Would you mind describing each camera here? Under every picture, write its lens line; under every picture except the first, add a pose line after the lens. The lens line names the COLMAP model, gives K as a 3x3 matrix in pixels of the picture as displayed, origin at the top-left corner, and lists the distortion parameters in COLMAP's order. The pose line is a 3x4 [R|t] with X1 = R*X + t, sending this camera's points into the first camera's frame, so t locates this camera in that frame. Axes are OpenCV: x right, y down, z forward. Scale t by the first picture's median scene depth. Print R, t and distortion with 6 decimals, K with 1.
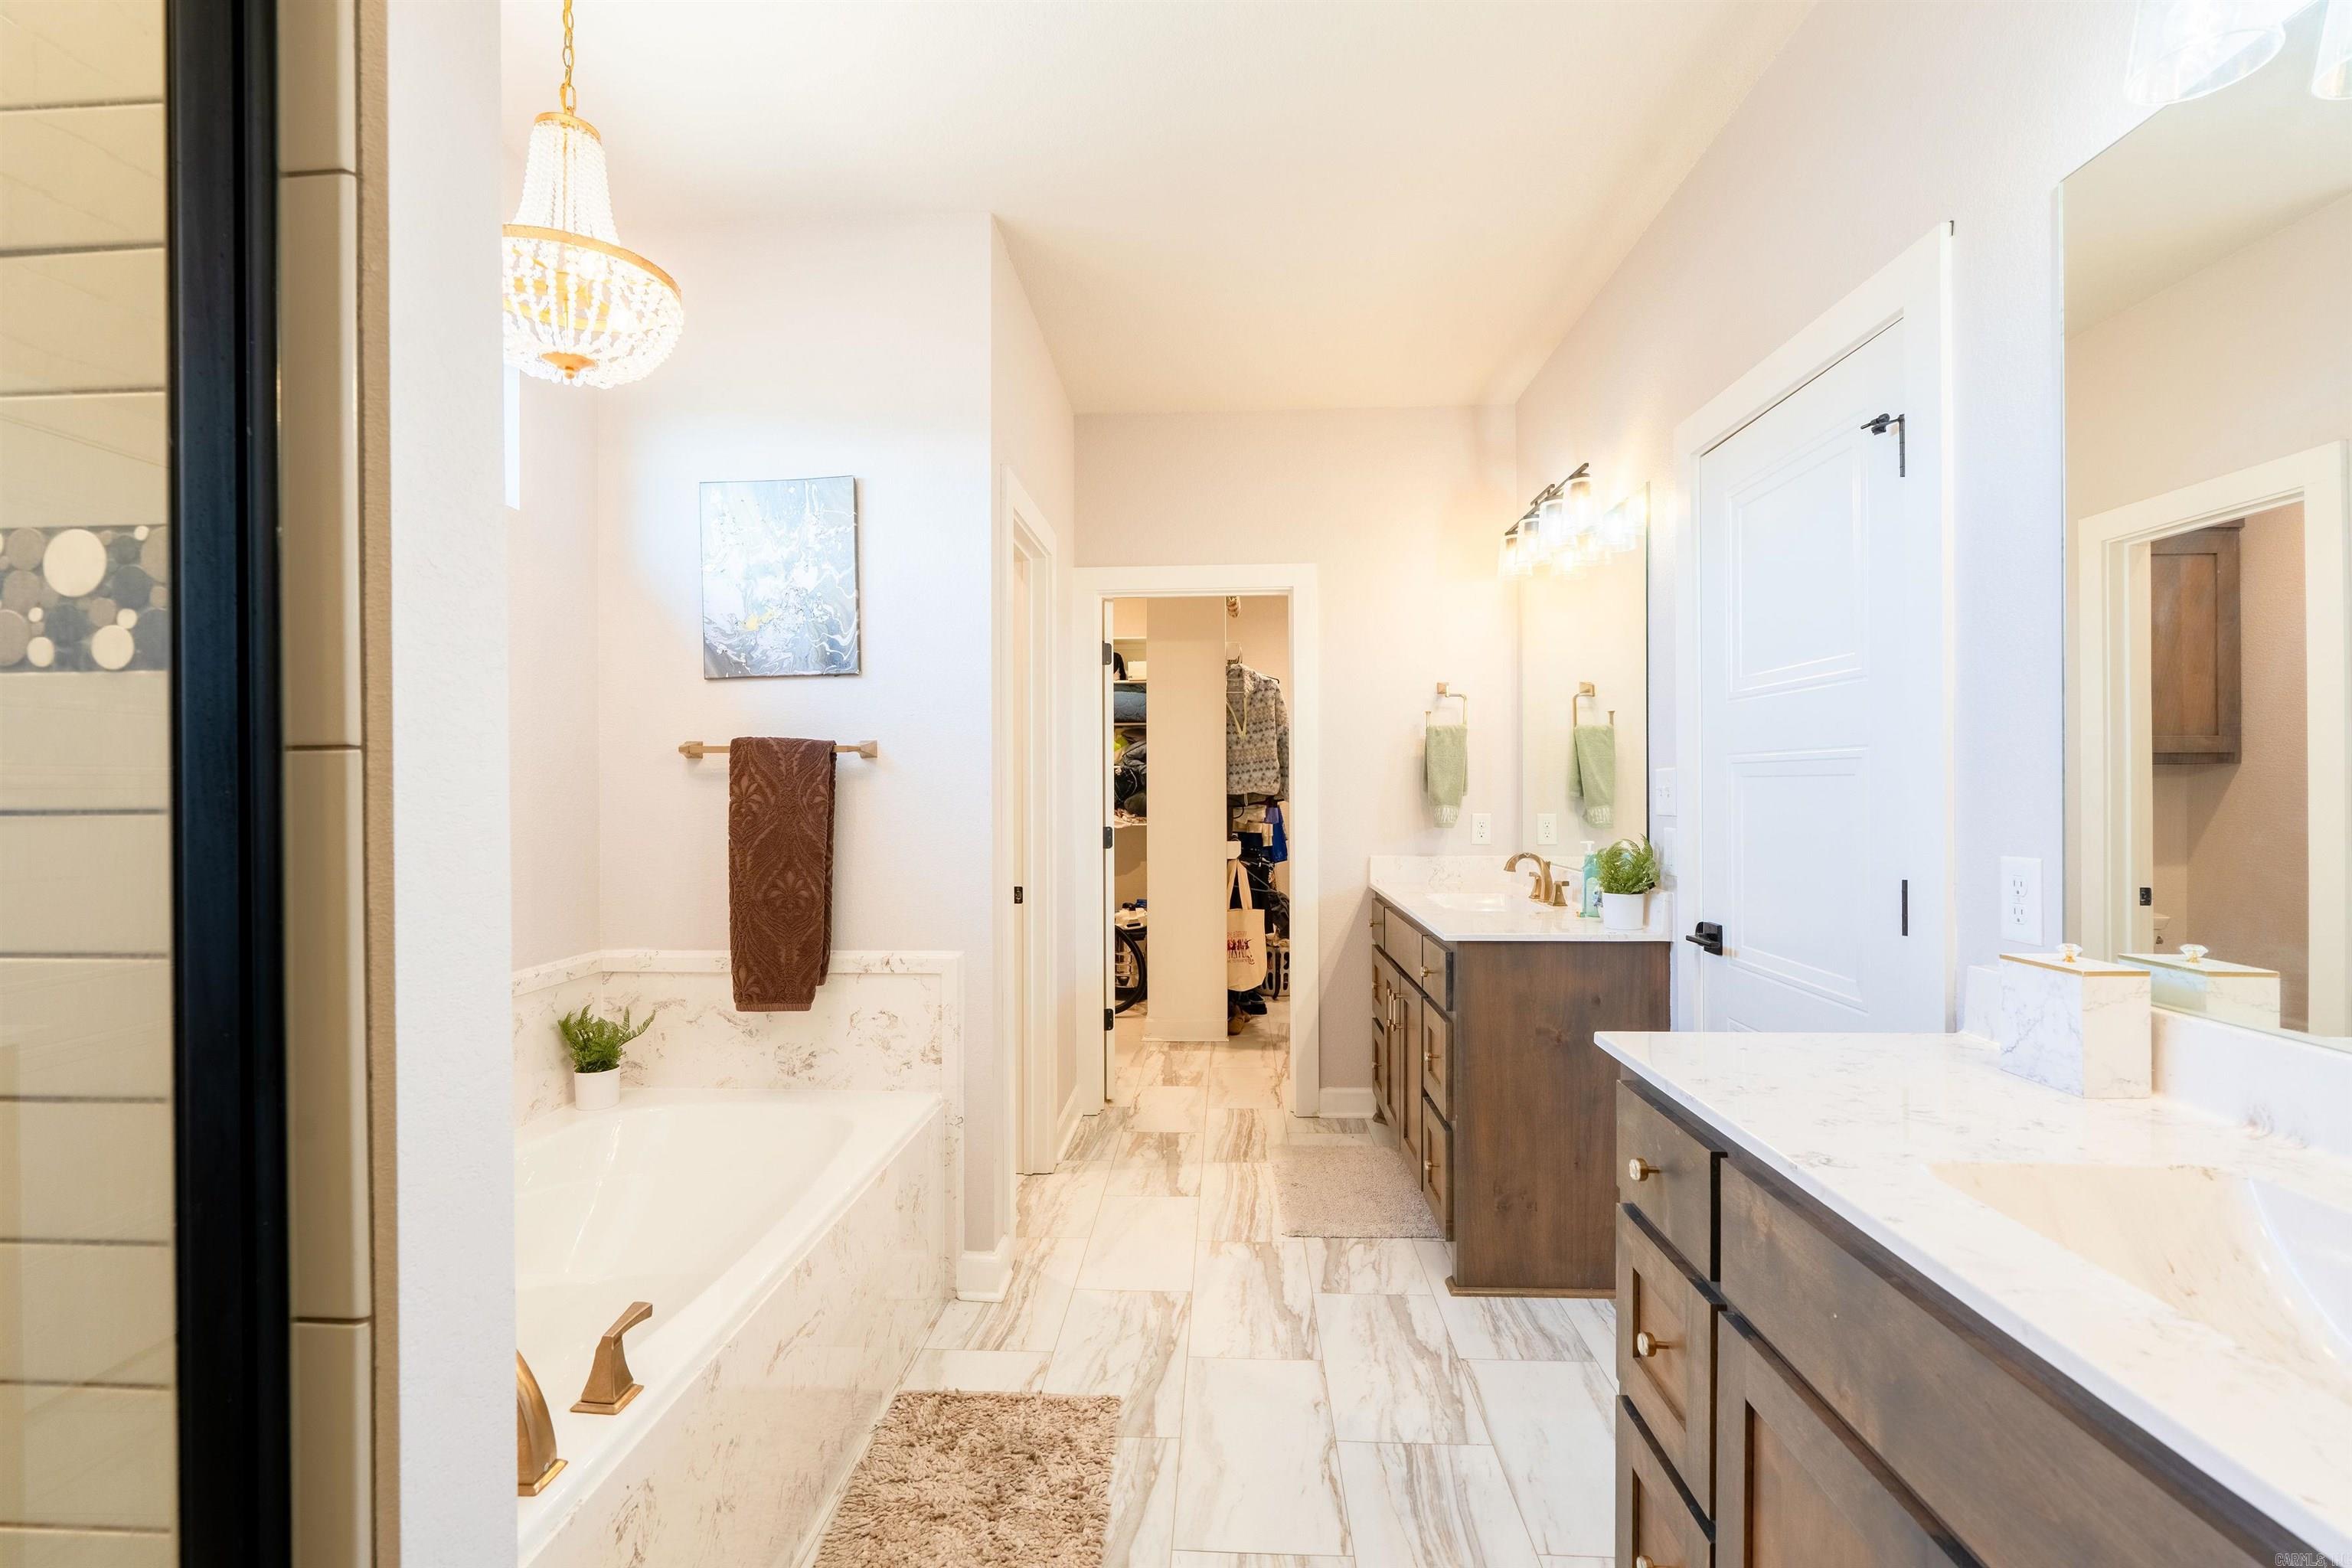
lens RADIAL K [[1056.7, 0, 1169.1], [0, 1056.7, 784.6], [0, 0, 1]] dist [-0.002099, -0.000063]
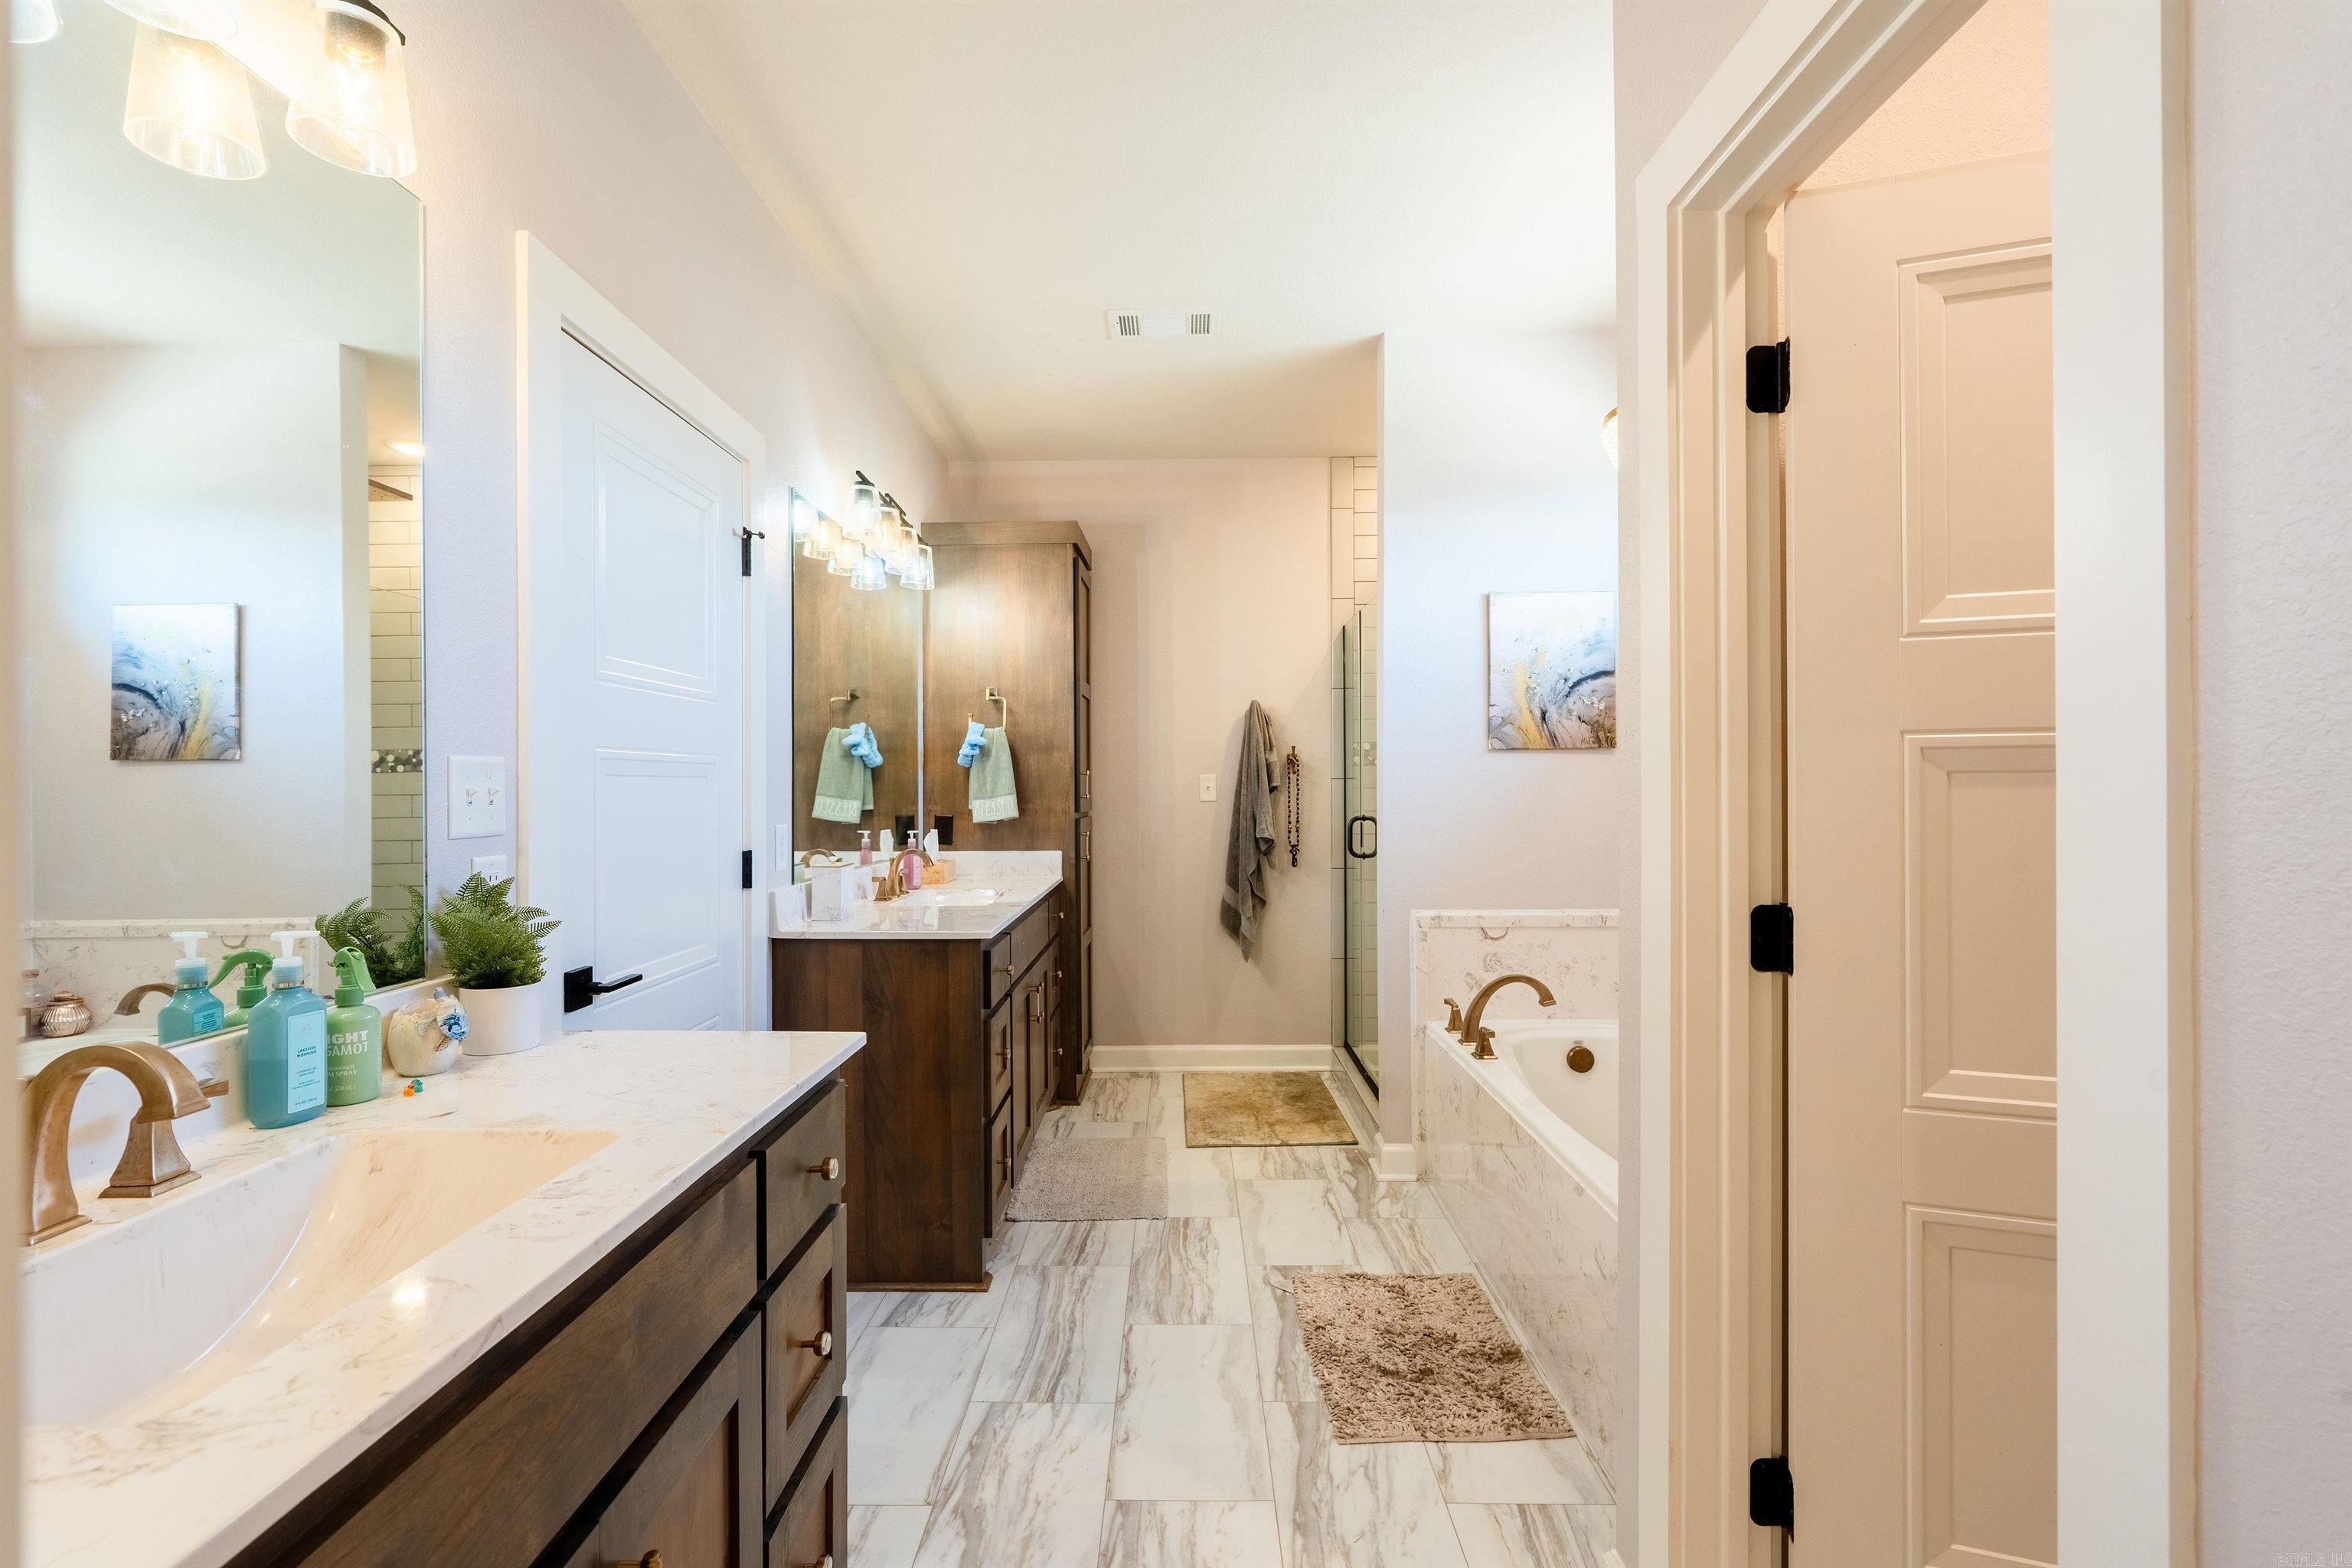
lens RADIAL K [[1056.7, 0, 1169.1], [0, 1056.7, 784.6], [0, 0, 1]] dist [-0.002099, -0.000063]
pose [[-0.998978, 0.005839, -0.044822, 0.144239], [0.005936, 0.999980, -0.002039, 0.004874], [0.044809, -0.002303, -0.998993, 2.003360]]
